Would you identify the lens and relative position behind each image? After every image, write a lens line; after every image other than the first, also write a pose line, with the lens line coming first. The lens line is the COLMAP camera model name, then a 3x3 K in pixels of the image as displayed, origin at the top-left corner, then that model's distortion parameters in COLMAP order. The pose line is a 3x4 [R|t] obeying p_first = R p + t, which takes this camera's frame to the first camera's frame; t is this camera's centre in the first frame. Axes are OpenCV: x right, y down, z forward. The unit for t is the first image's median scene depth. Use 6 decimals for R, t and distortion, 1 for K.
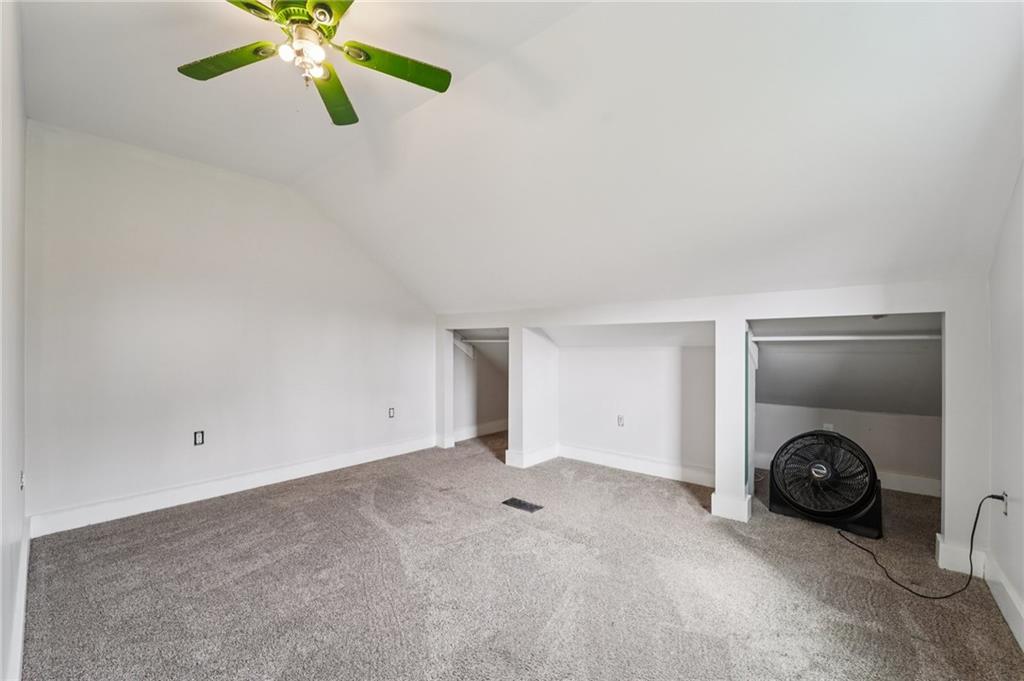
lens RADIAL K [[420.7, 0, 511.3], [0, 420.7, 338.4], [0, 0, 1]] dist [-0.027440, 0.003455]
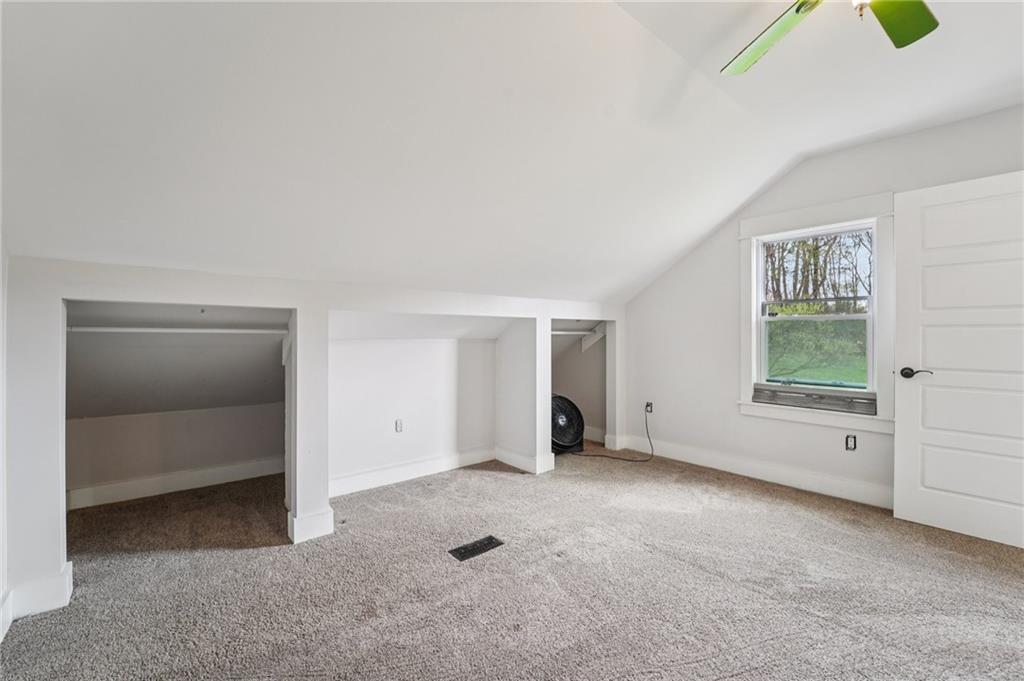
lens RADIAL K [[420.7, 0, 511.3], [0, 420.7, 338.4], [0, 0, 1]] dist [-0.027440, 0.003455]
pose [[0.156024, -0.004225, 0.987744, -0.643561], [-0.012132, 0.999907, 0.006193, 0.009406], [-0.987679, -0.012950, 0.155958, 0.745002]]
